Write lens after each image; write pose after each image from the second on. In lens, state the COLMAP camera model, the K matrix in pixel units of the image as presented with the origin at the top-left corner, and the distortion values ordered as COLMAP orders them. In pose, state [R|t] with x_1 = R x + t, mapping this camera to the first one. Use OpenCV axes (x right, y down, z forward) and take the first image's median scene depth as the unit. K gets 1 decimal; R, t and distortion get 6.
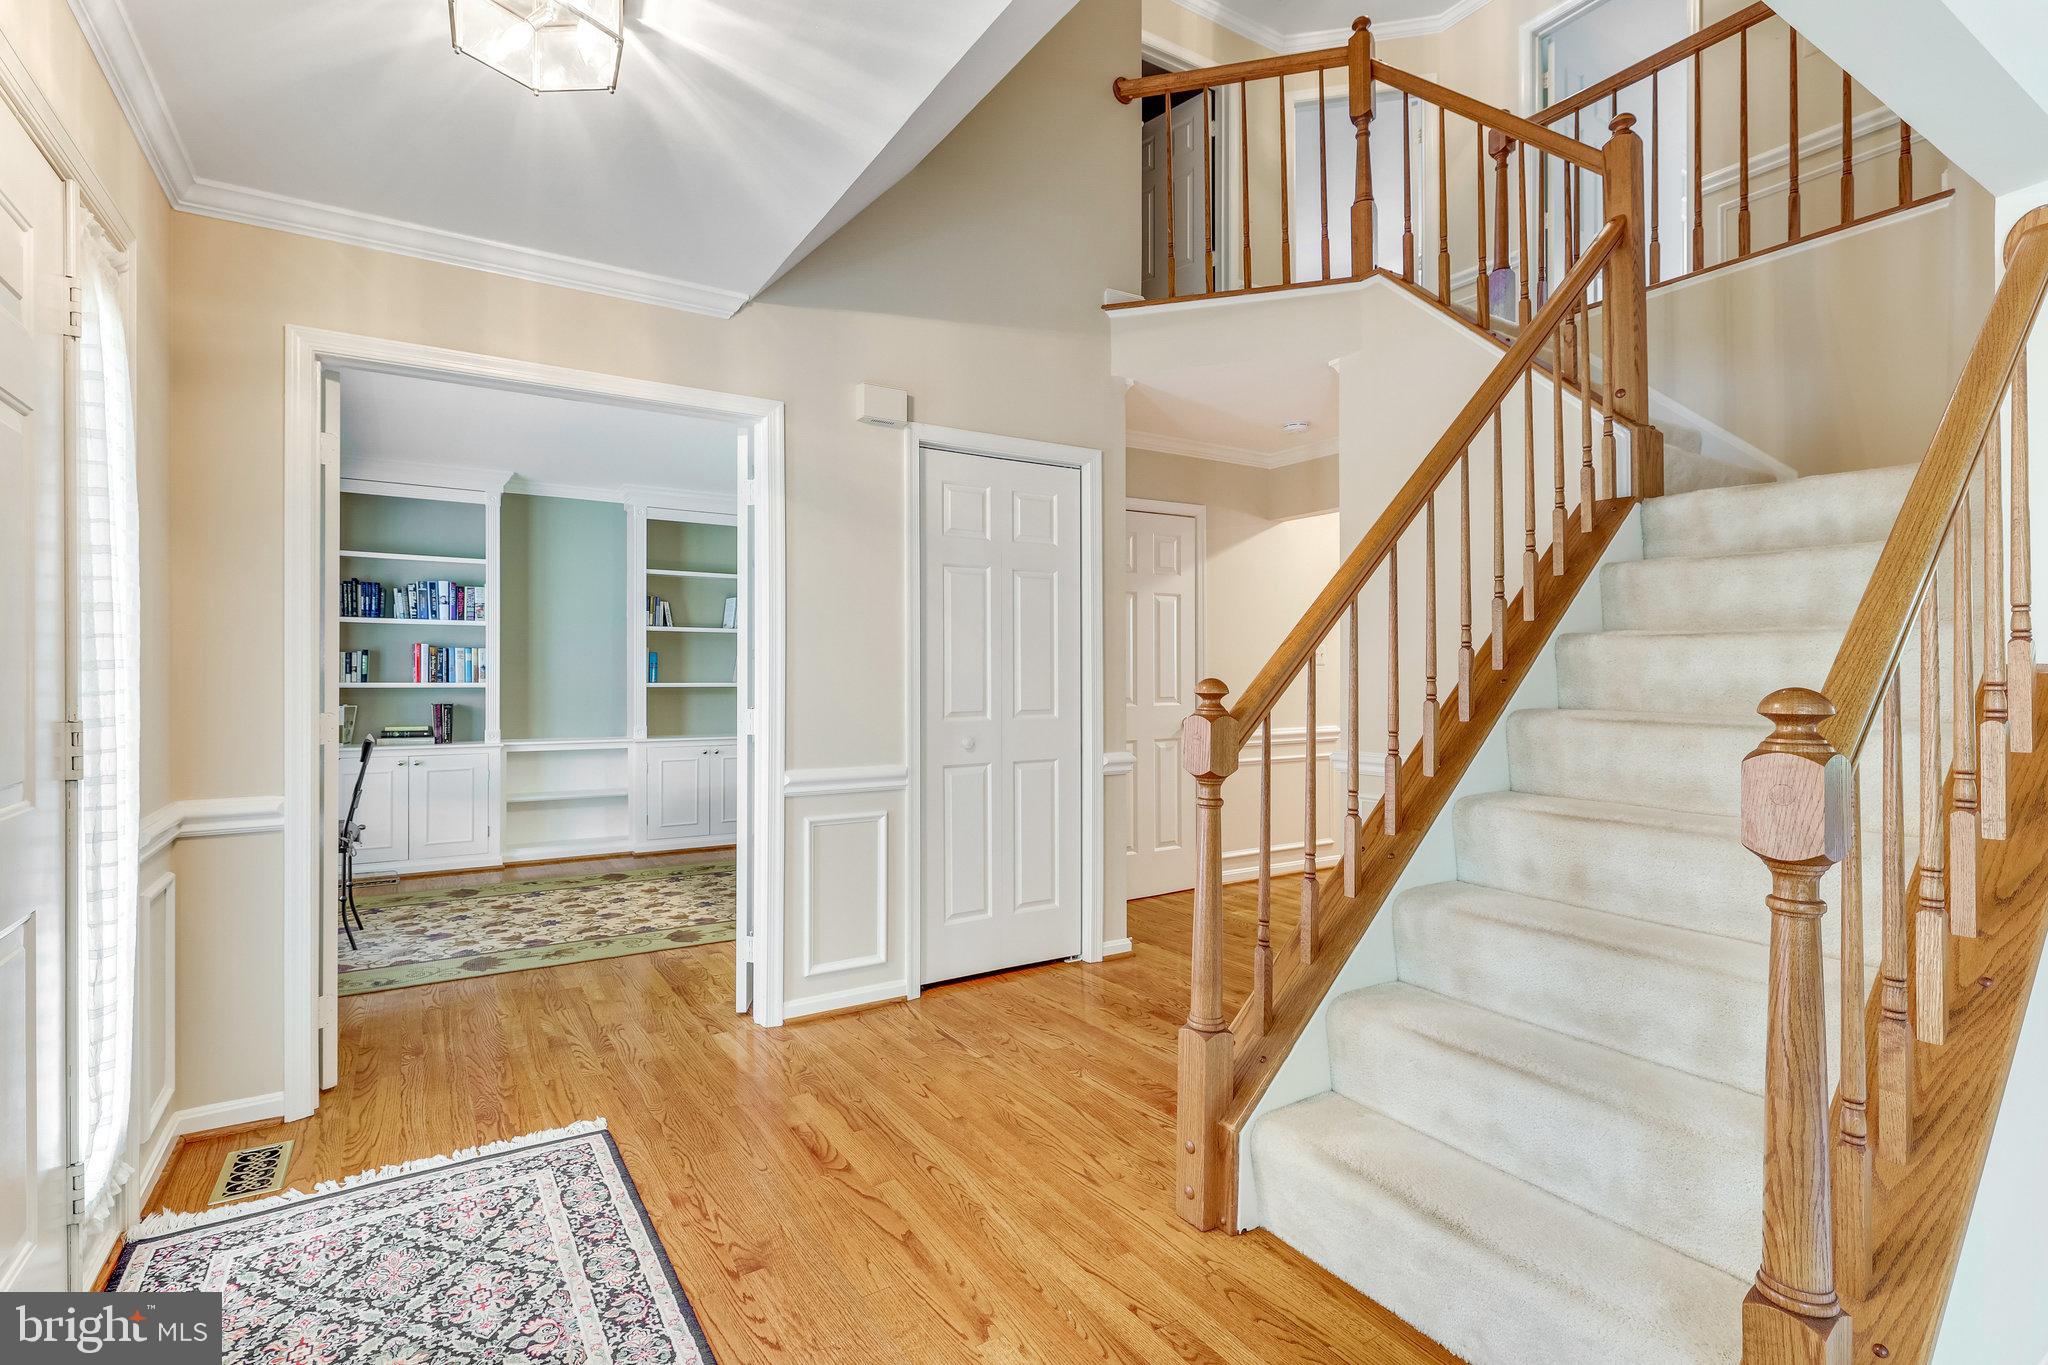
lens RADIAL K [[957.0, 0, 1018.7], [0, 957.0, 672.0], [0, 0, 1]] dist [0.003041, 0.000067]
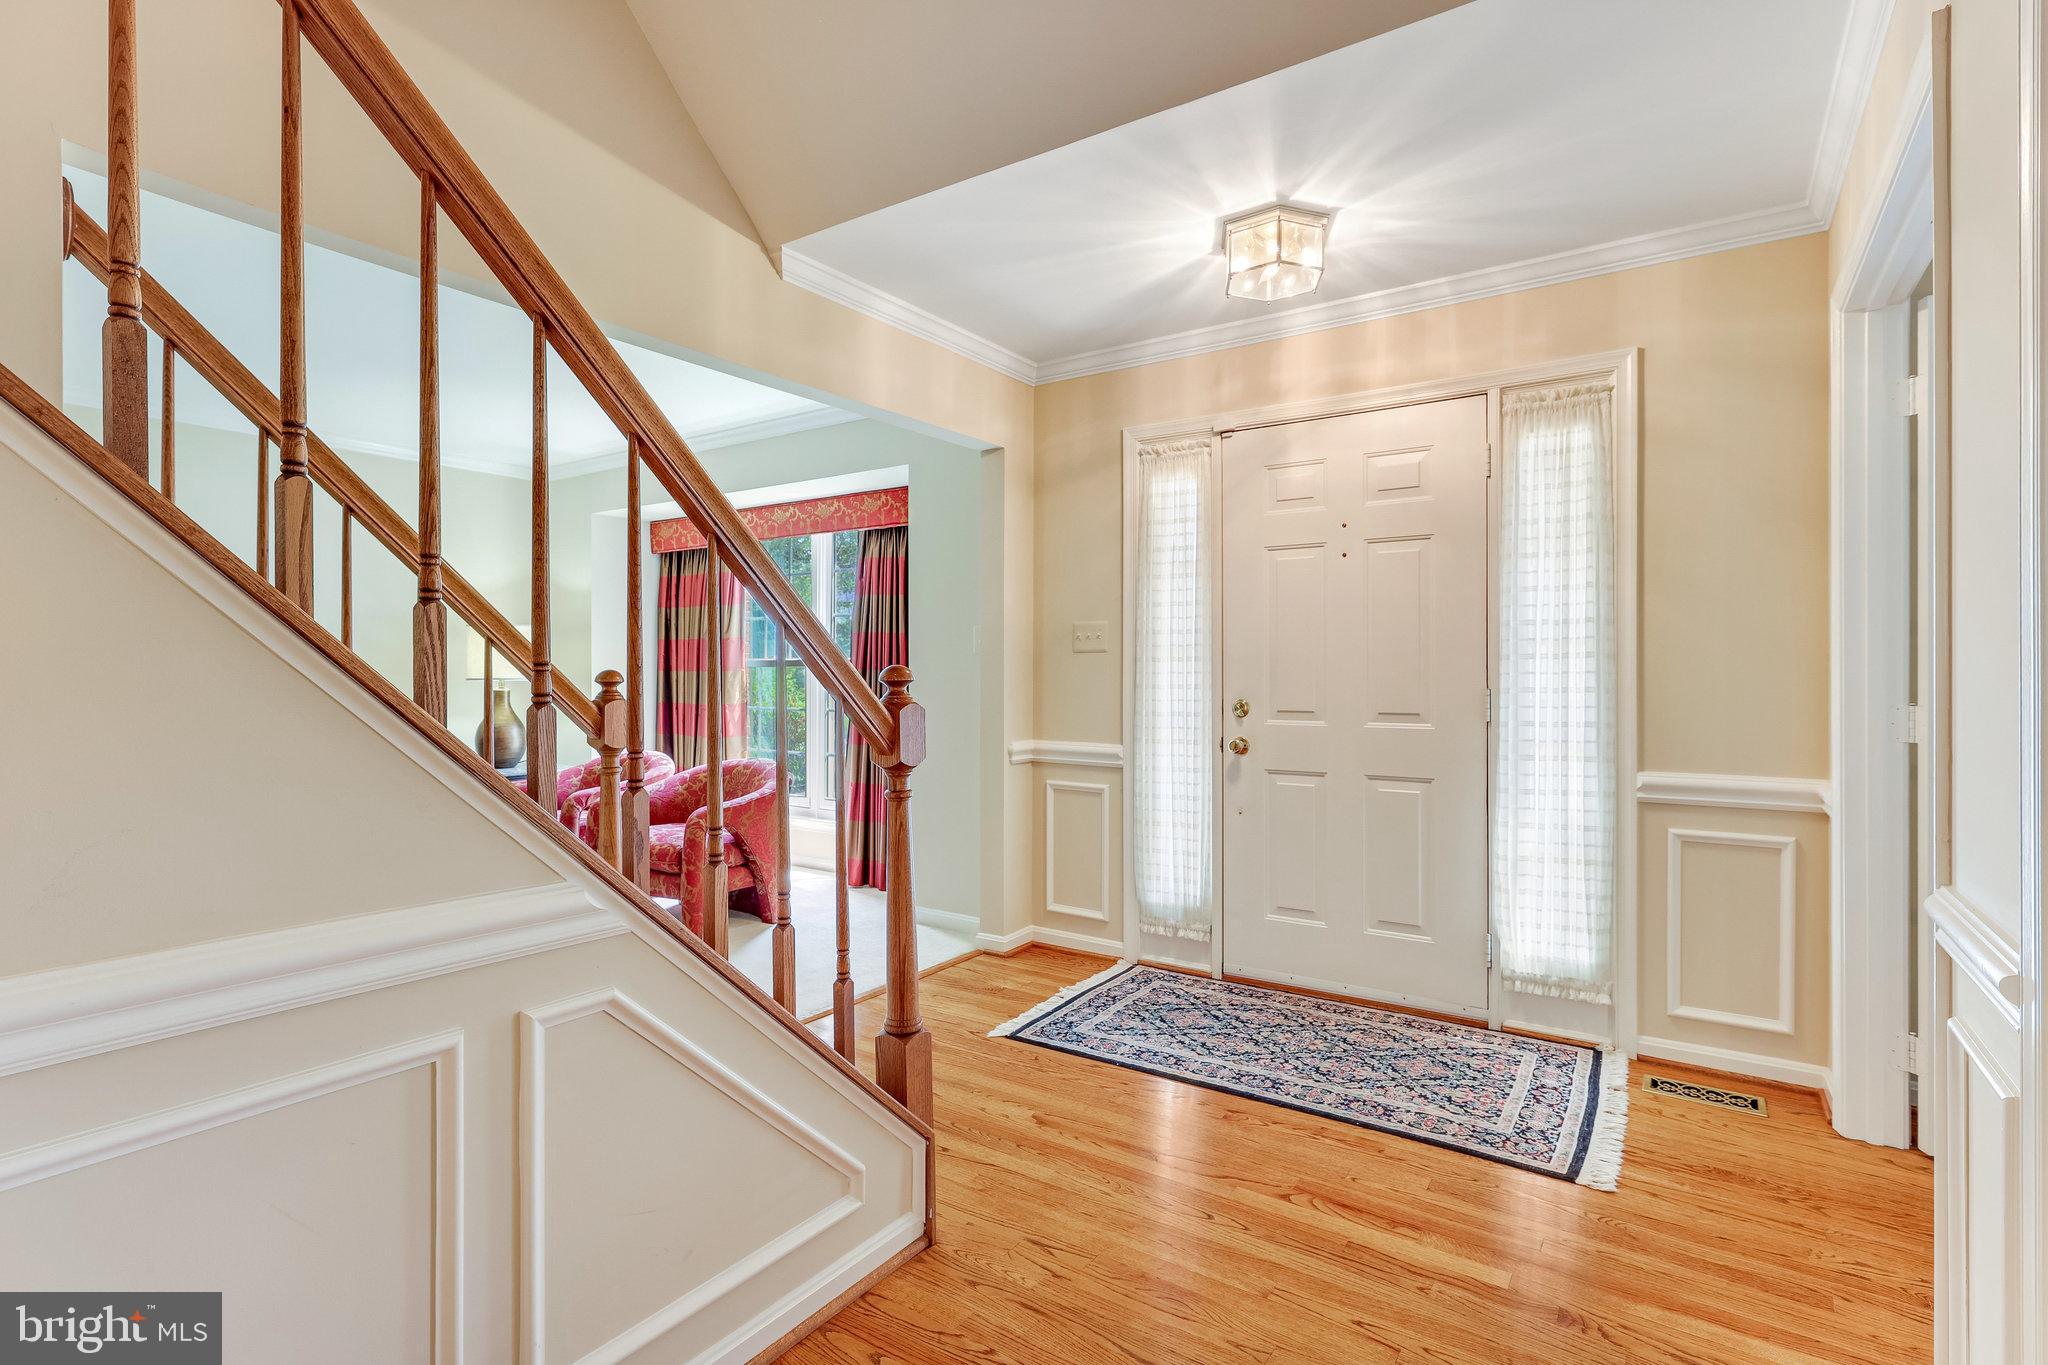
lens RADIAL K [[957.0, 0, 1018.7], [0, 957.0, 672.0], [0, 0, 1]] dist [0.003041, 0.000067]
pose [[-0.913744, 0.001444, -0.406288, 0.474636], [0.000790, 0.999998, 0.001777, 0.007110], [0.406290, 0.001303, -0.913743, 1.905128]]
